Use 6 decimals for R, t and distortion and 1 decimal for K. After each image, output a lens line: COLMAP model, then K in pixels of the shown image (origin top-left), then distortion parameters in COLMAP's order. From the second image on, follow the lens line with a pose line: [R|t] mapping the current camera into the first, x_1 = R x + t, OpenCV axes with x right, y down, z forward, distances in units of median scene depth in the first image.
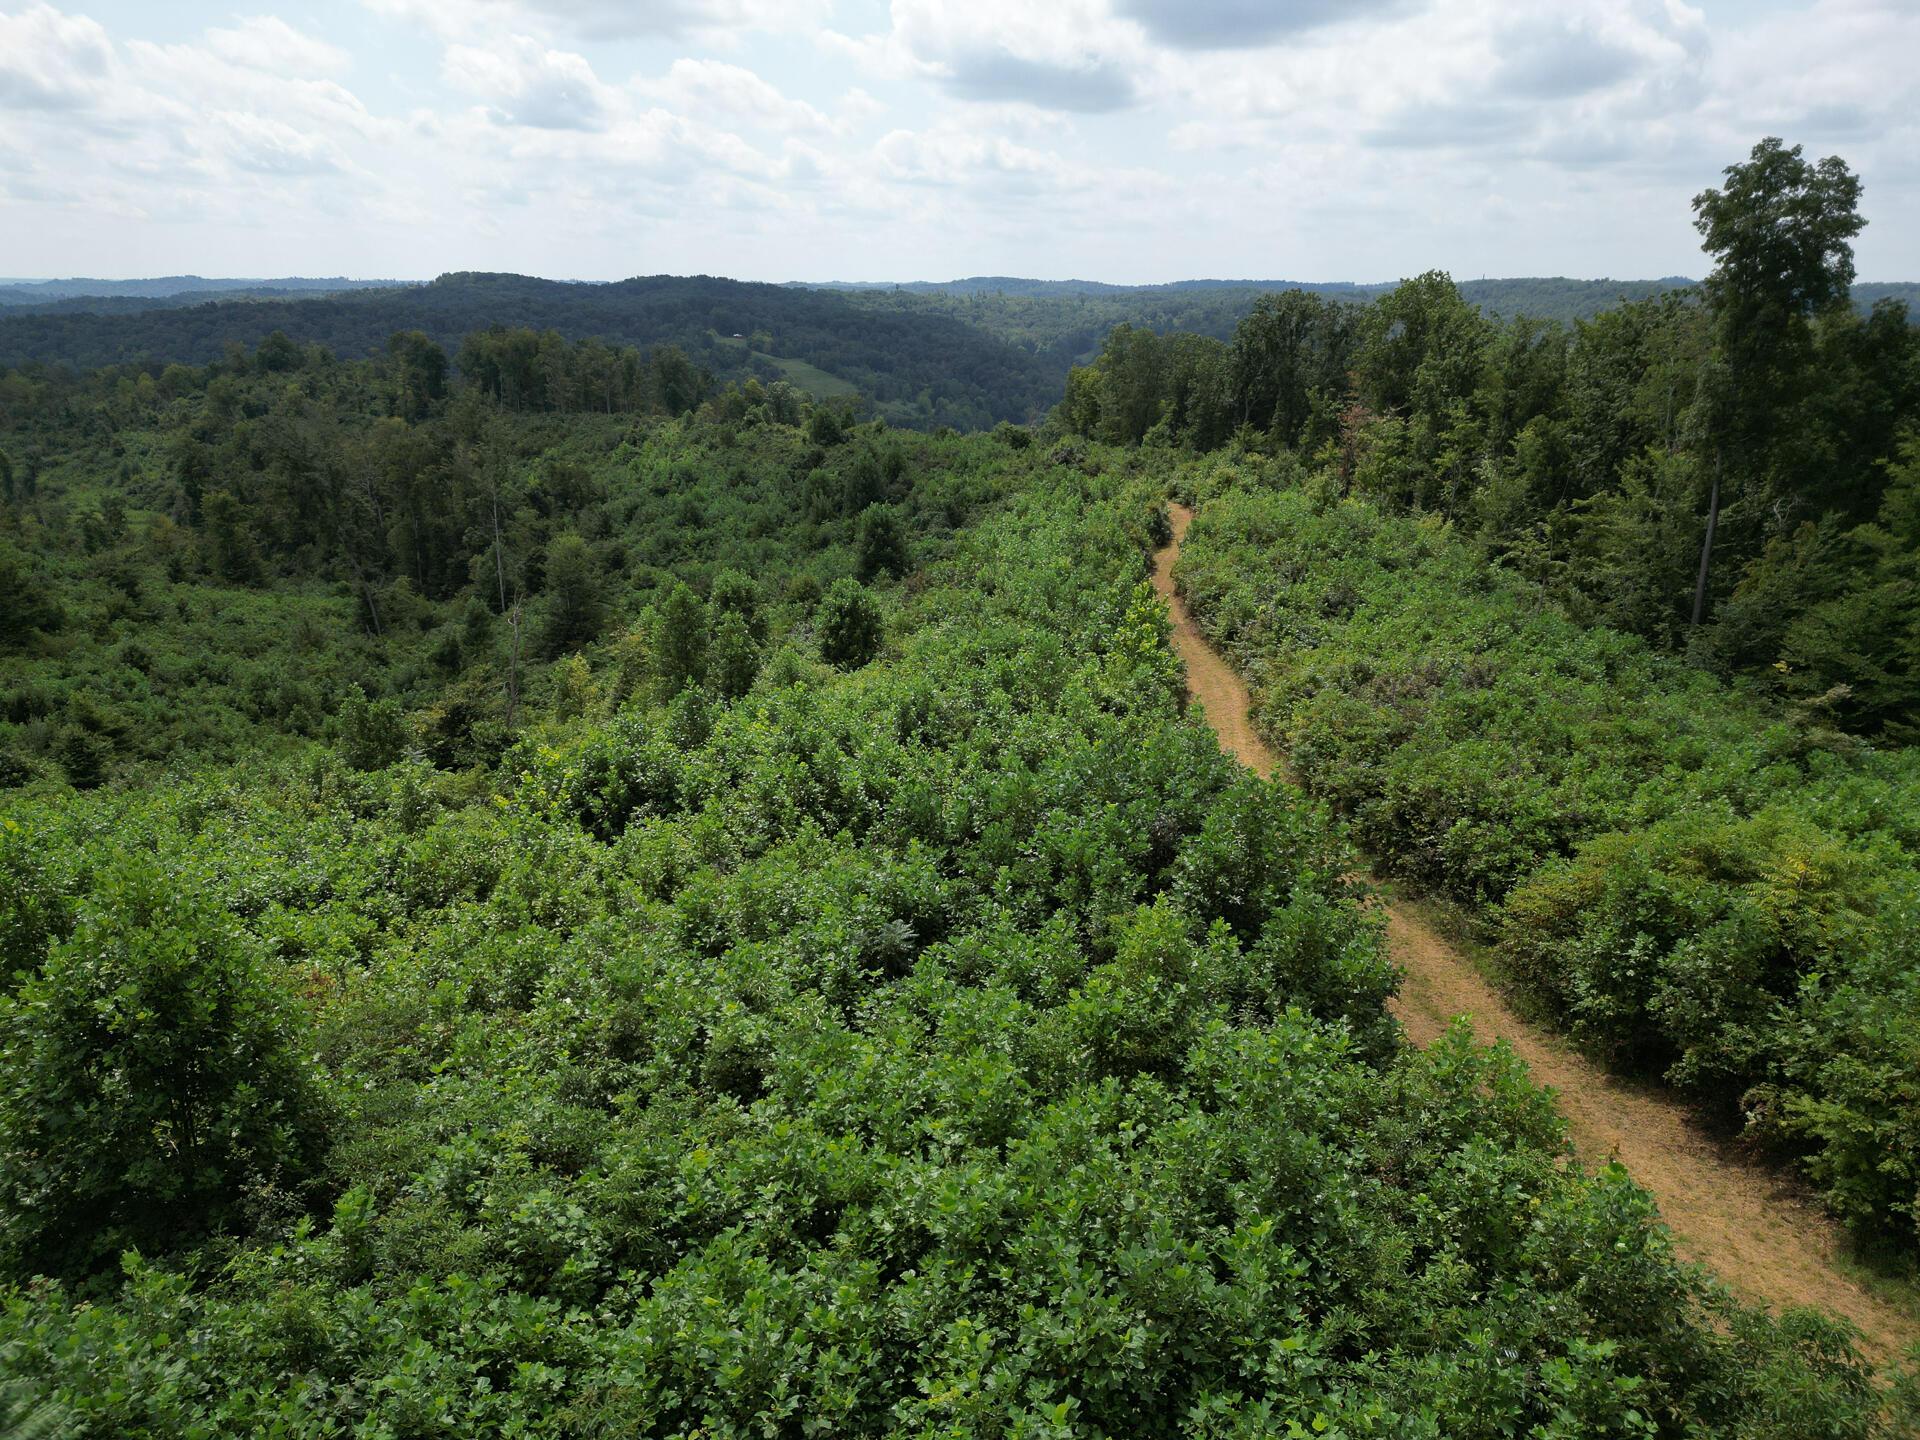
lens RADIAL K [[1346.2, 0, 960.9], [0, 1346.2, 721.9], [0, 0, 1]] dist [0.079871, -0.073510]
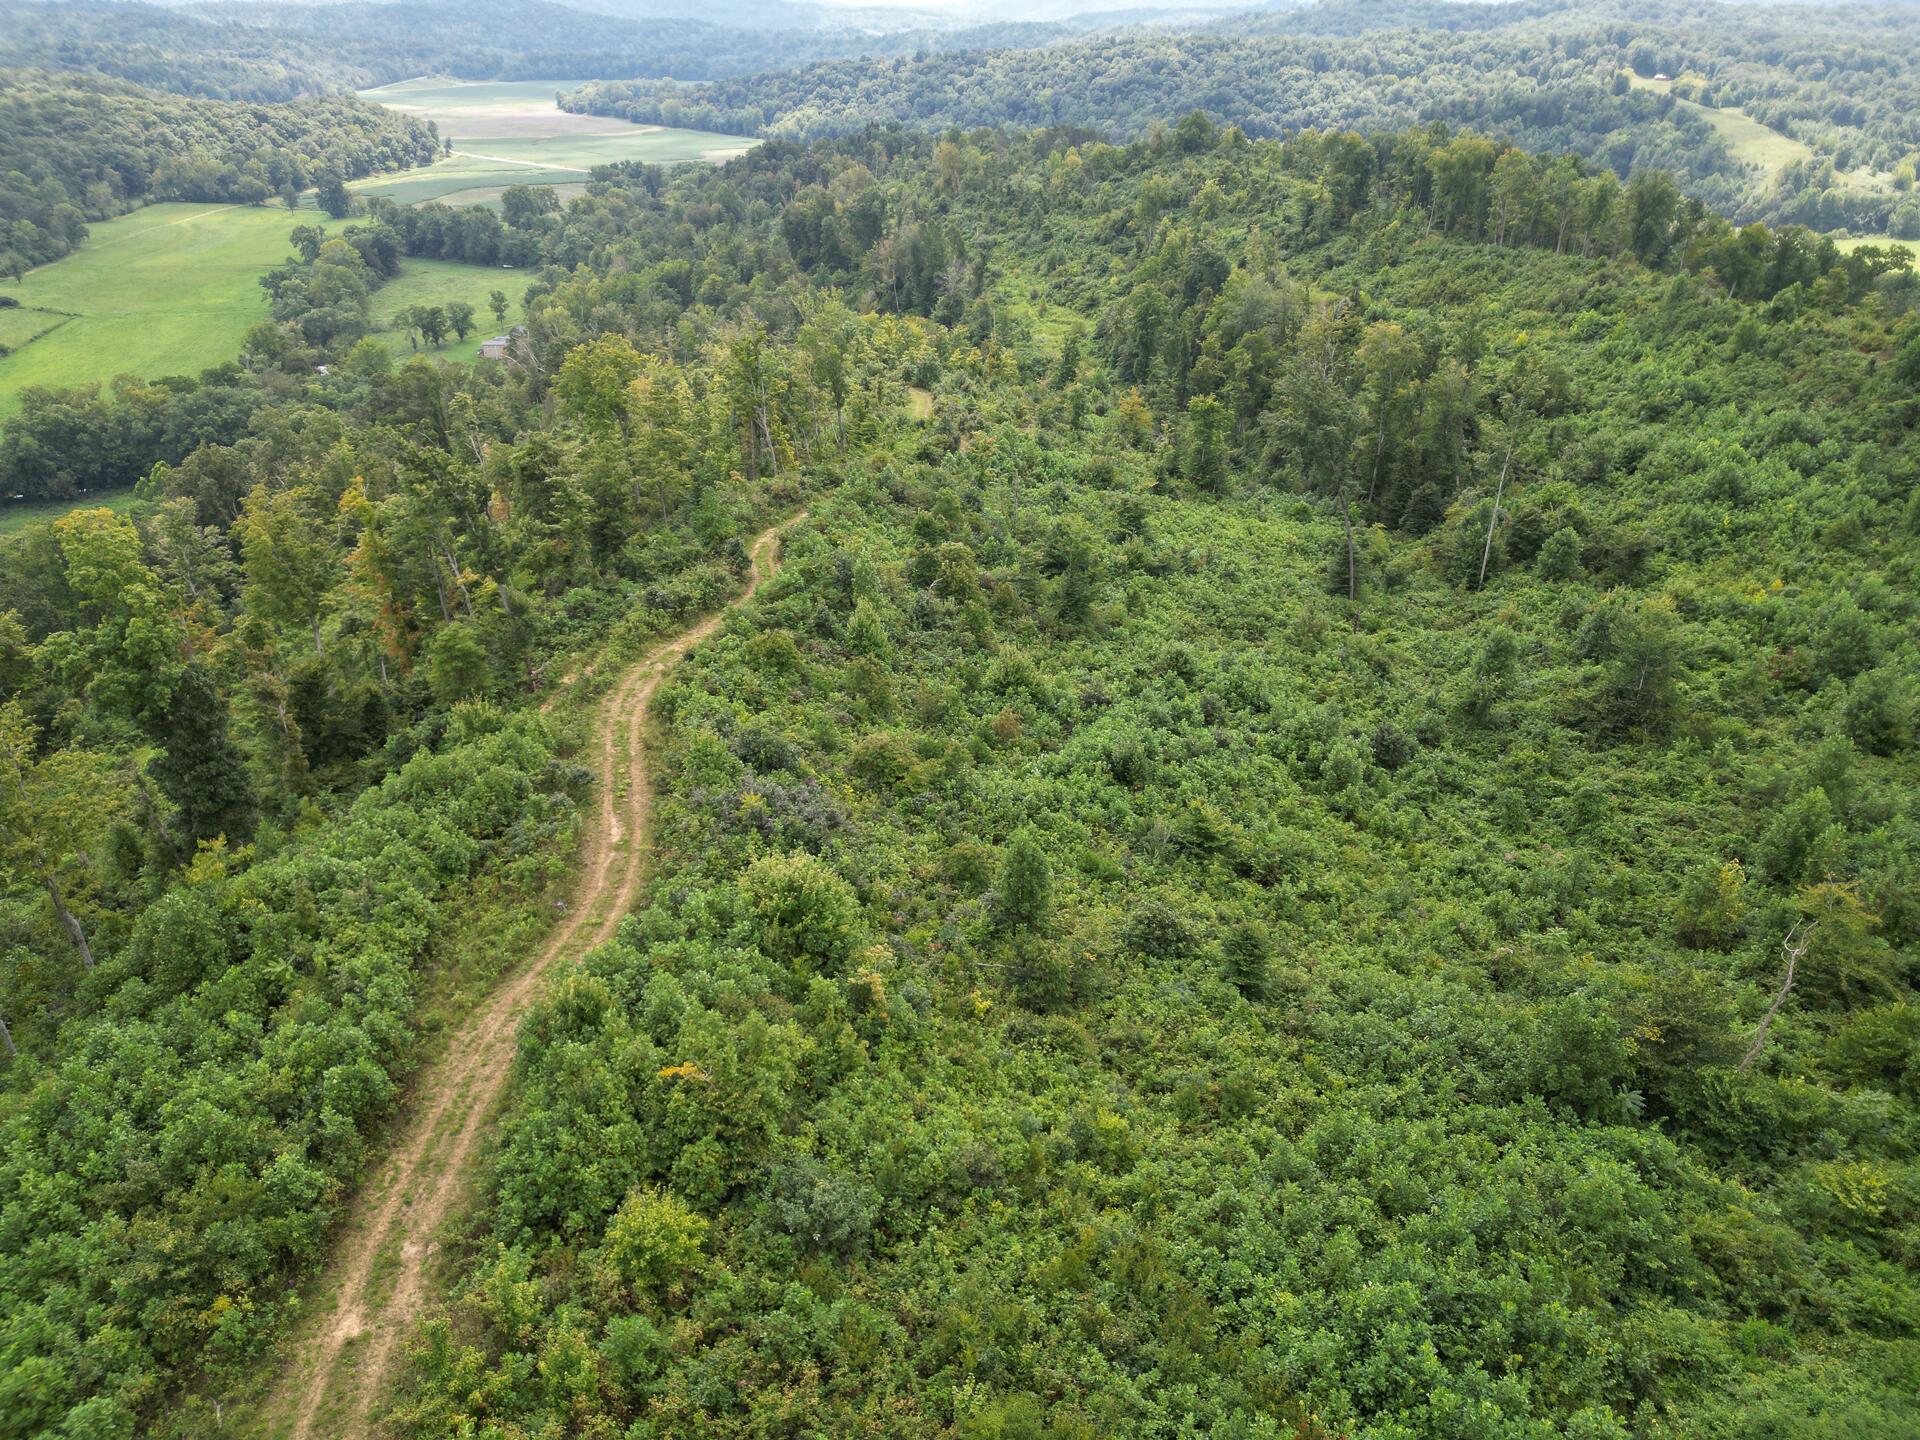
lens RADIAL K [[1346.2, 0, 946.9], [0, 1346.2, 717.5], [0, 0, 1]] dist [0.079871, -0.073510]
pose [[0.839509, 0.248208, -0.483339, -0.087998], [-0.157896, 0.962618, 0.220082, -0.069093], [0.519897, -0.108444, 0.847318, 0.021224]]
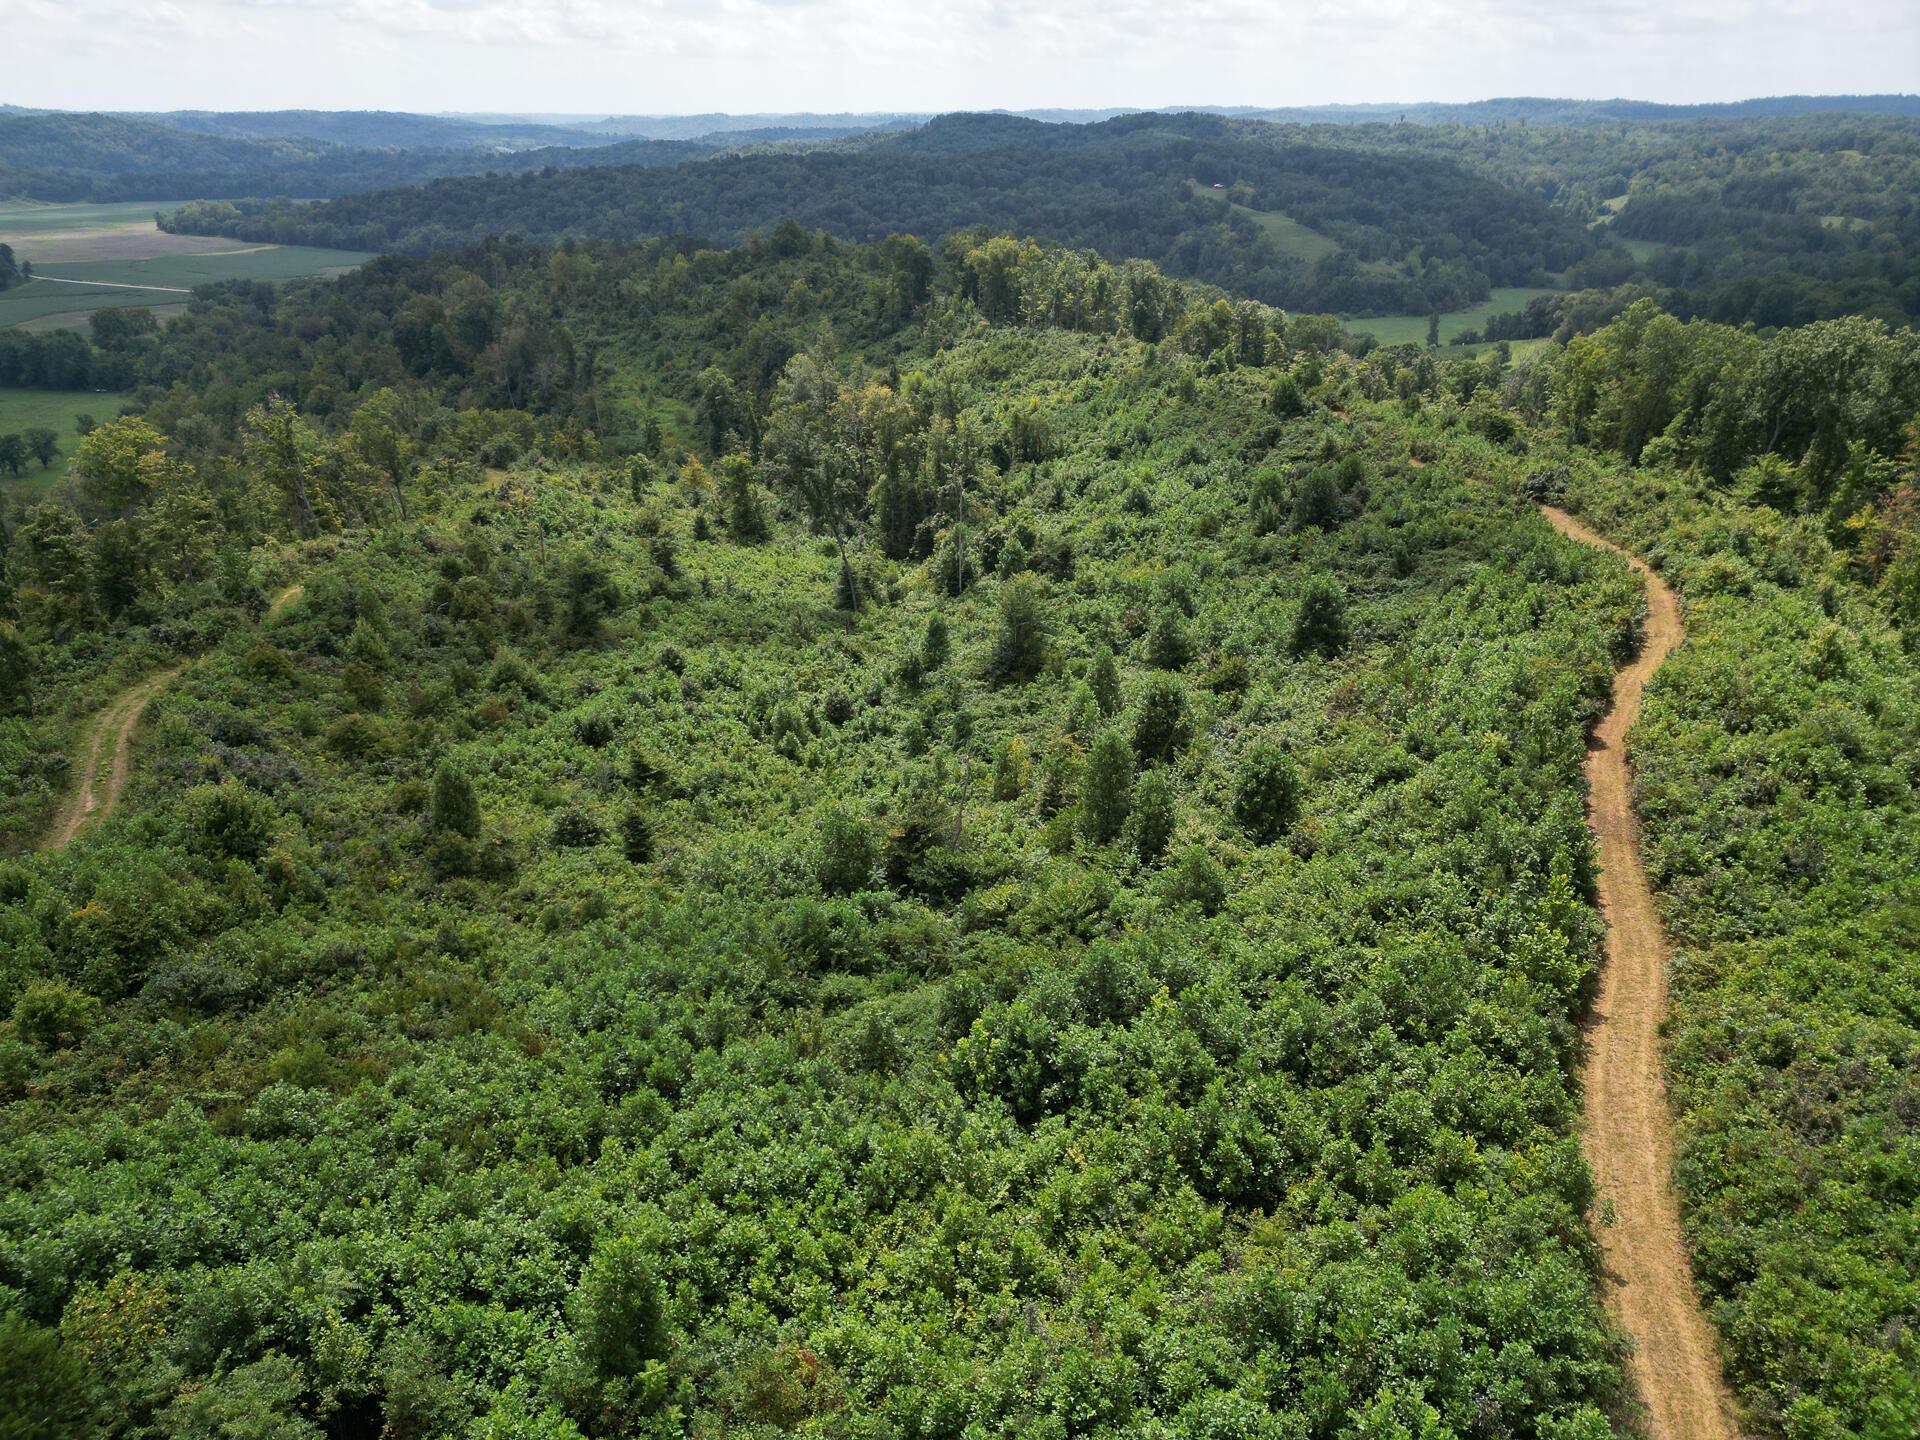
lens RADIAL K [[1346.2, 0, 955.4], [0, 1346.2, 732.8], [0, 0, 1]] dist [0.079871, -0.073510]
pose [[0.944773, 0.126796, -0.302203, 0.000570], [-0.089410, 0.986866, 0.134538, -0.056852], [0.315292, -0.100088, 0.943702, -0.016569]]
